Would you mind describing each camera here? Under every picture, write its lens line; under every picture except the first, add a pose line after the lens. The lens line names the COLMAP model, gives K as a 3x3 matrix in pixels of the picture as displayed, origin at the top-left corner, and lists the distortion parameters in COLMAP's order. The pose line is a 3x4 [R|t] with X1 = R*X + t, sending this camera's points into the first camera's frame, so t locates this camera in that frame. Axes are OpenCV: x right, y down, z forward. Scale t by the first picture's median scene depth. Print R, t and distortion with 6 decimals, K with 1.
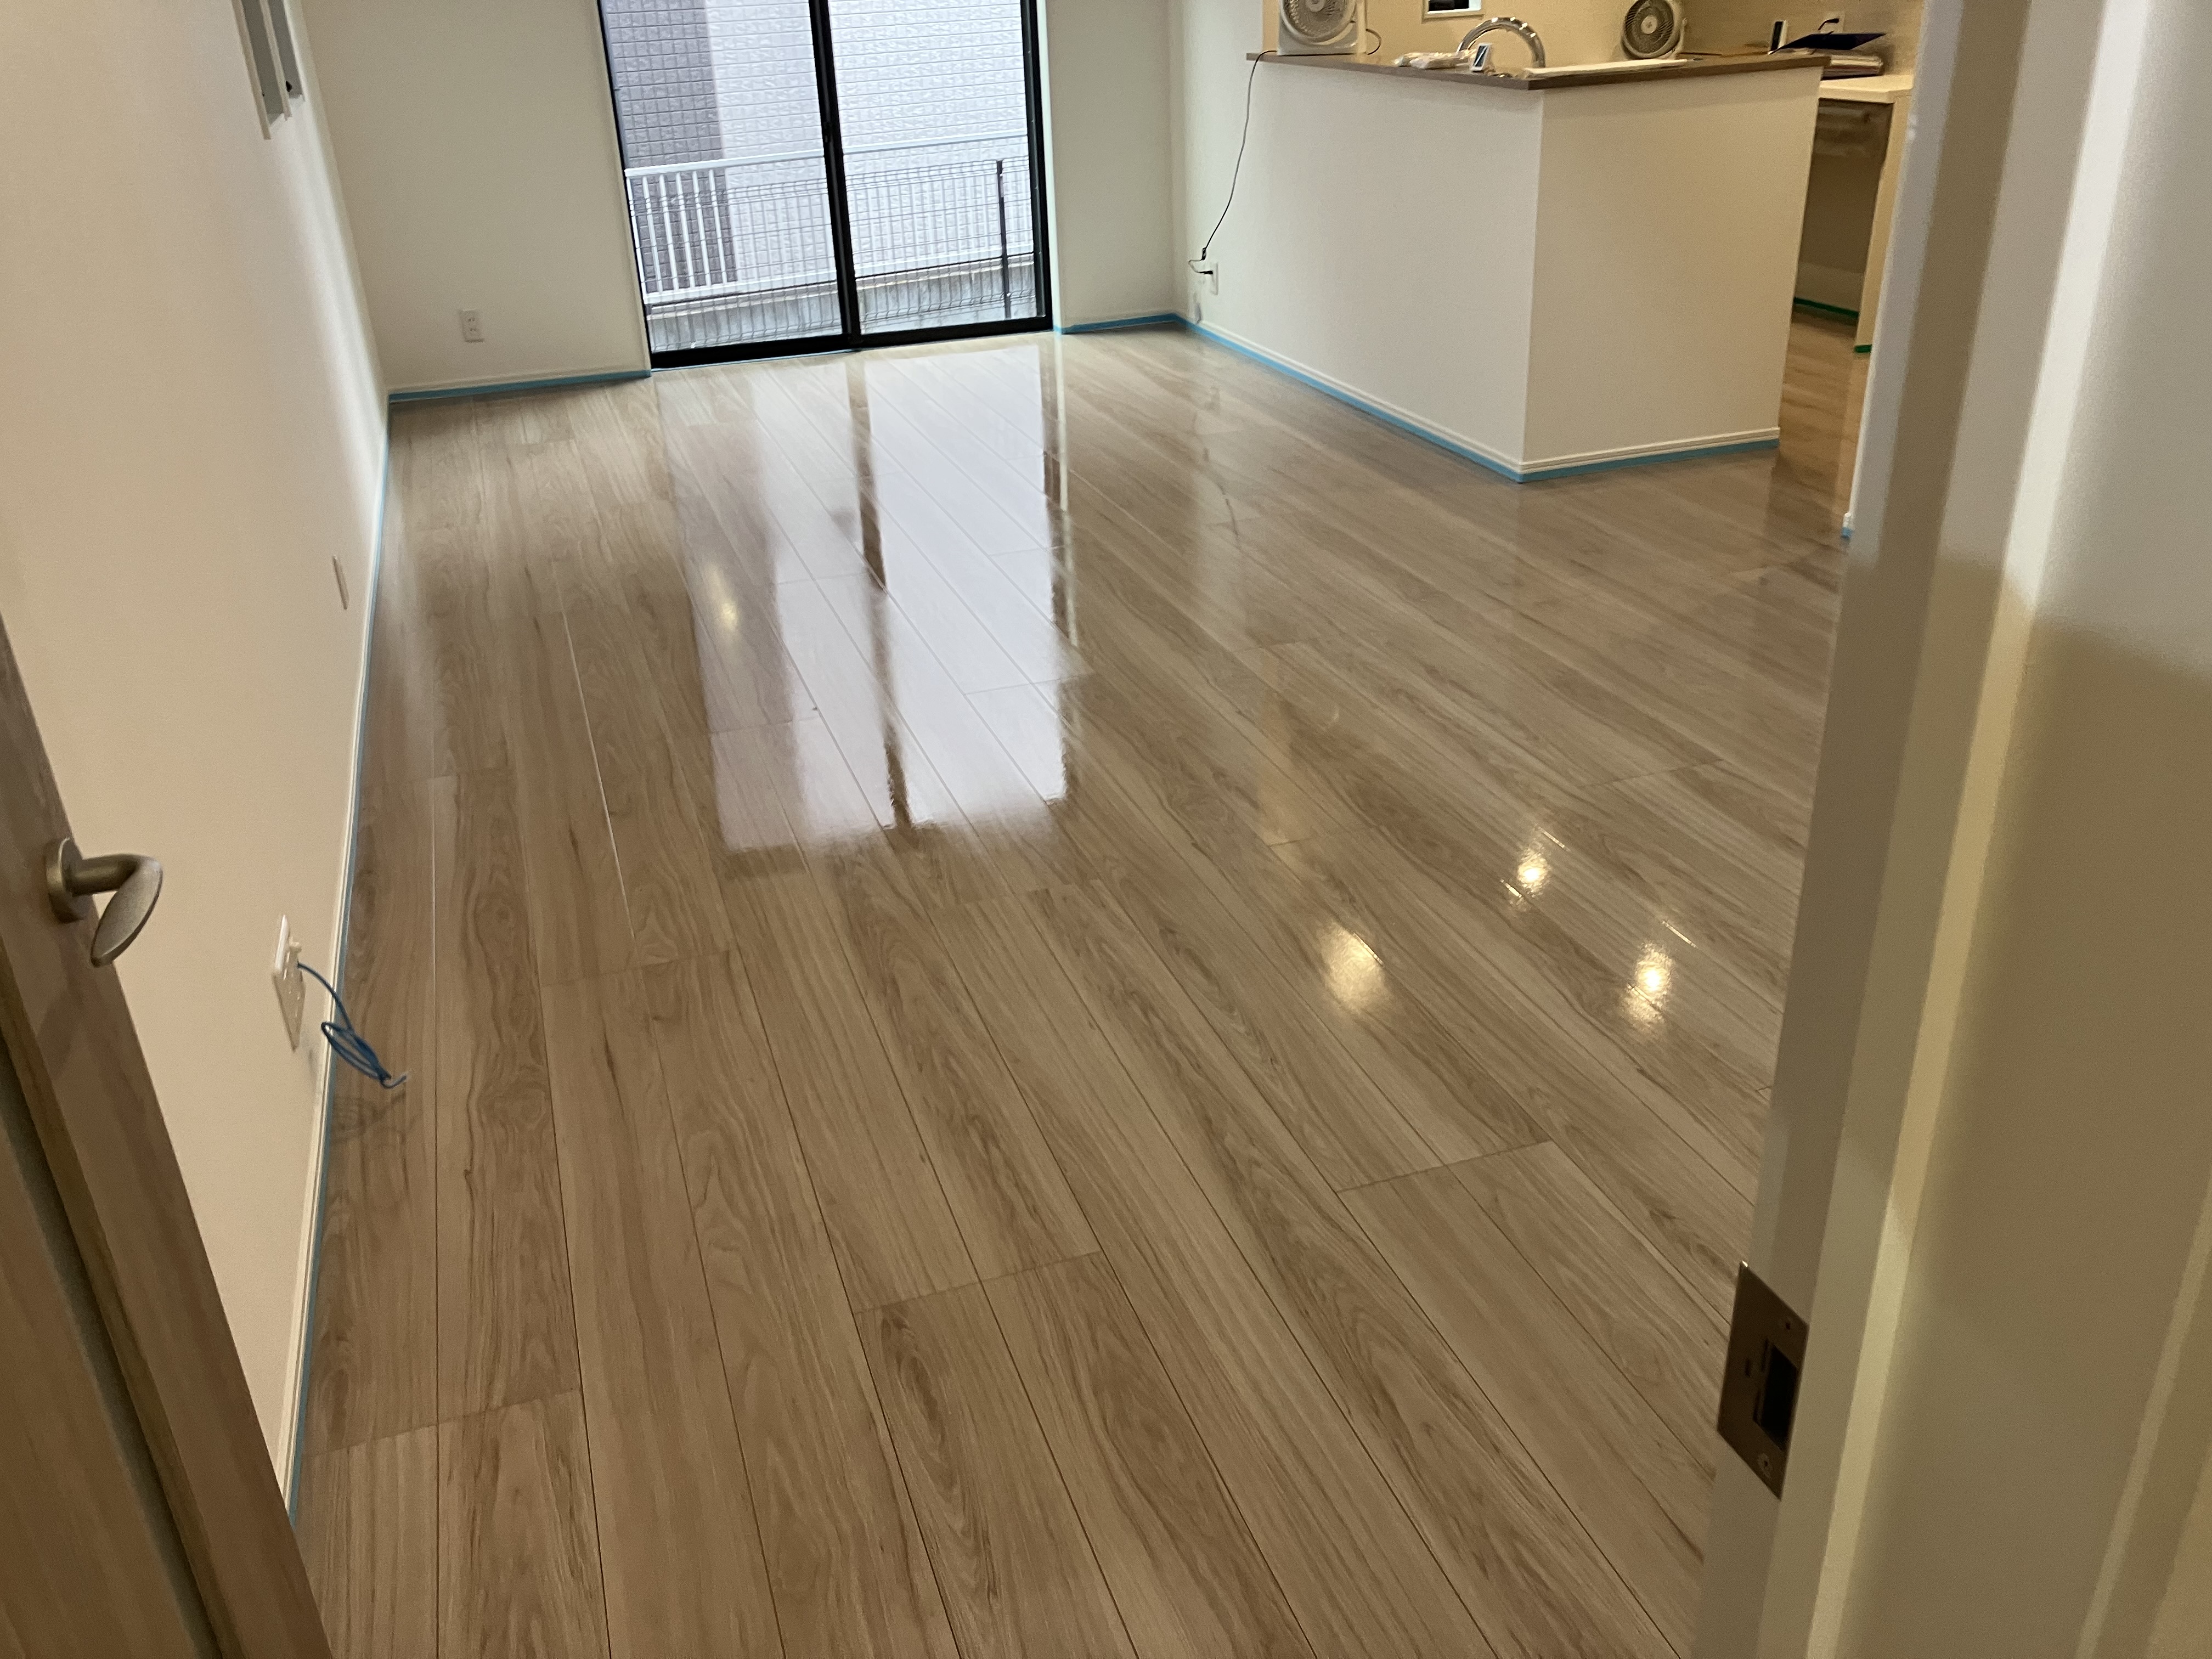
lens RADIAL K [[1772.2, 0, 1104.1], [0, 1772.2, 834.8], [0, 0, 1]] dist [0.021167, -0.025286]
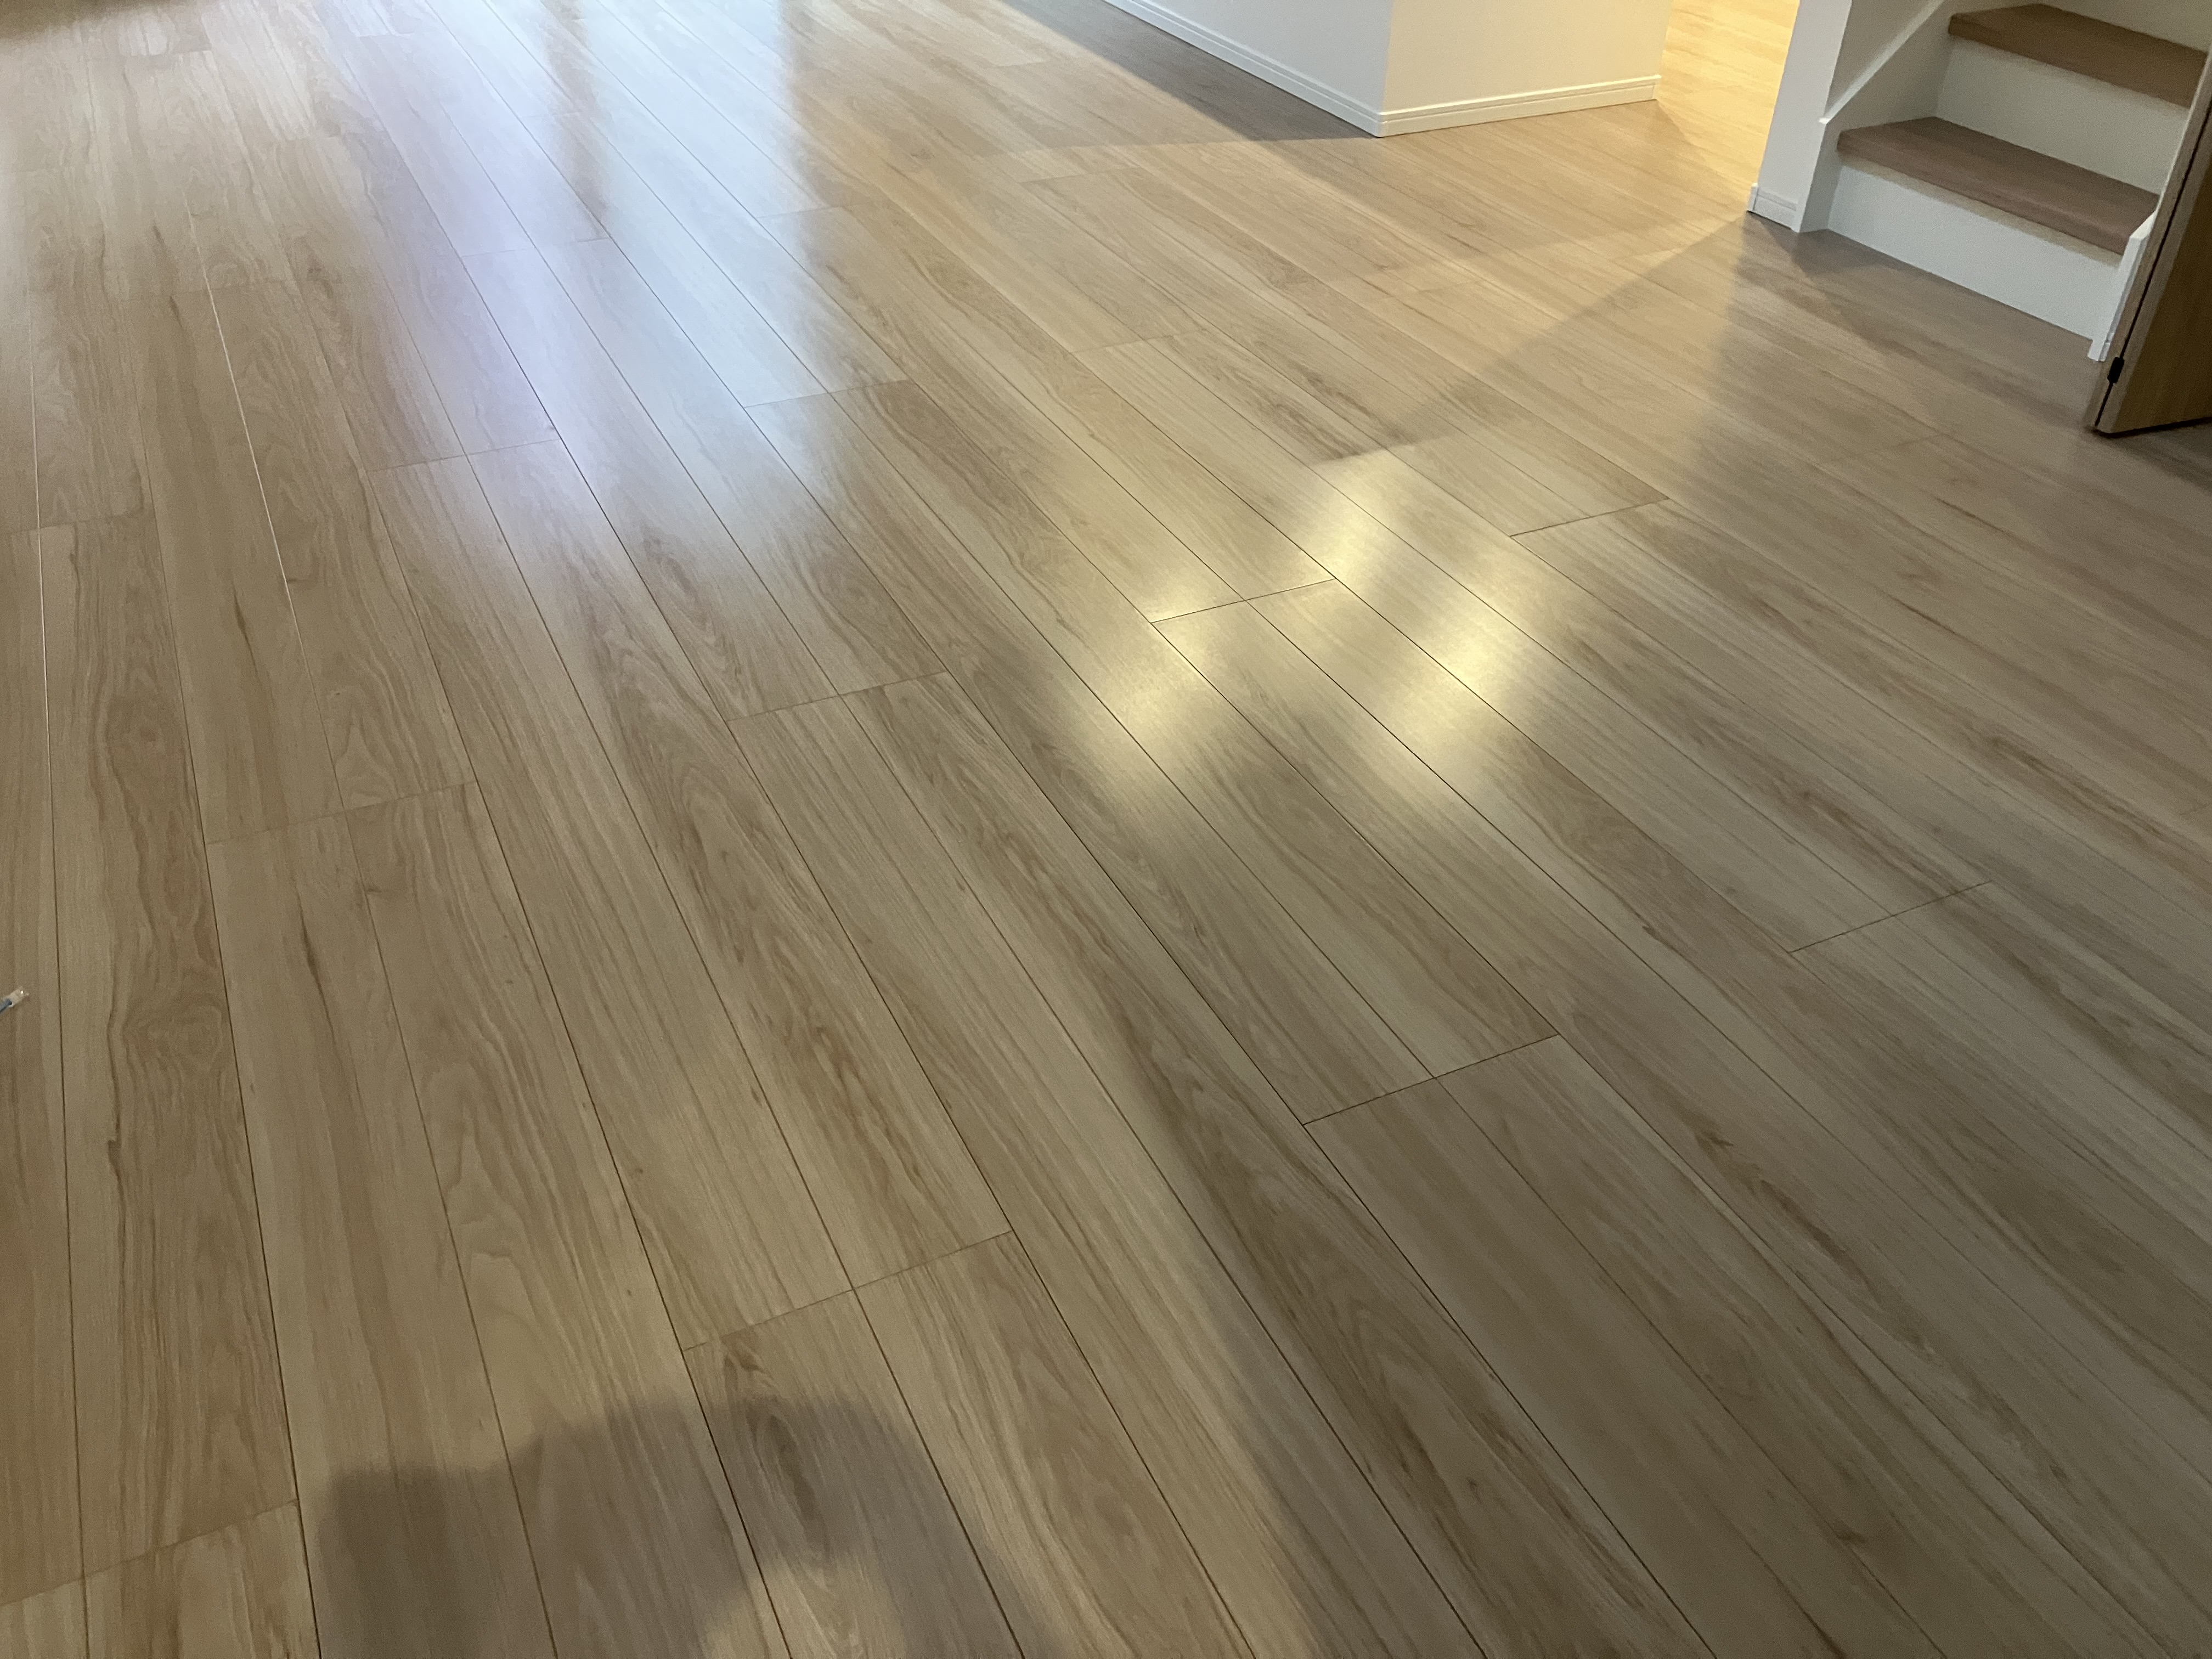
lens RADIAL K [[1772.2, 0, 1112.4], [0, 1772.2, 814.7], [0, 0, 1]] dist [0.021167, -0.025286]
pose [[0.989637, -0.033337, 0.139671, -0.049878], [0.007563, 0.983428, 0.181139, -0.065143], [-0.143395, -0.178205, 0.973489, 0.246684]]
